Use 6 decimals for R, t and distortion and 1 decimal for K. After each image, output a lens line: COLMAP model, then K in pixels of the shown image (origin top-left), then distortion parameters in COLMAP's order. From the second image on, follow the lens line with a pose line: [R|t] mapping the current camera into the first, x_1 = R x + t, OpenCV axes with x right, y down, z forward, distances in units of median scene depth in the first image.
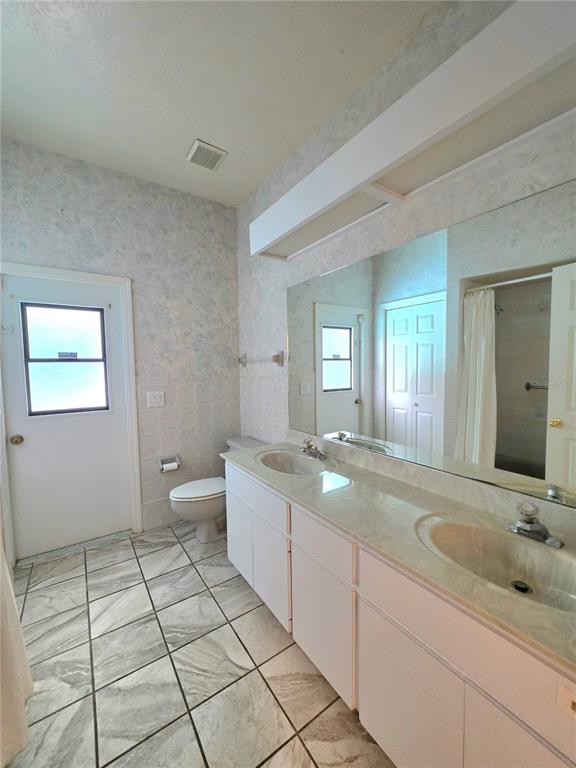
lens RADIAL K [[309.6, 0, 291.9], [0, 309.6, 387.9], [0, 0, 1]] dist [-0.000254, 0.000023]
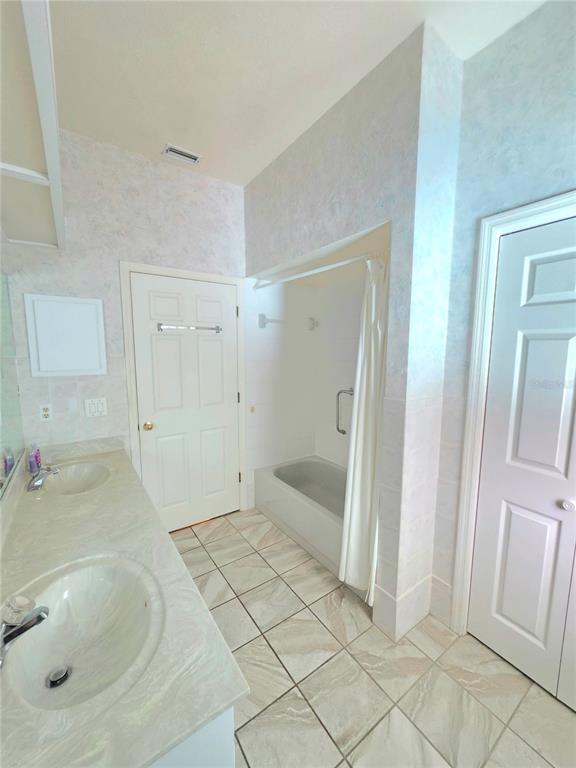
lens RADIAL K [[309.6, 0, 291.9], [0, 309.6, 387.9], [0, 0, 1]] dist [-0.000254, 0.000023]
pose [[-0.999942, 0.010529, -0.002188, -0.403305], [0.009899, 0.980698, 0.195276, -0.234647], [0.004202, 0.195243, -0.980746, 1.813528]]
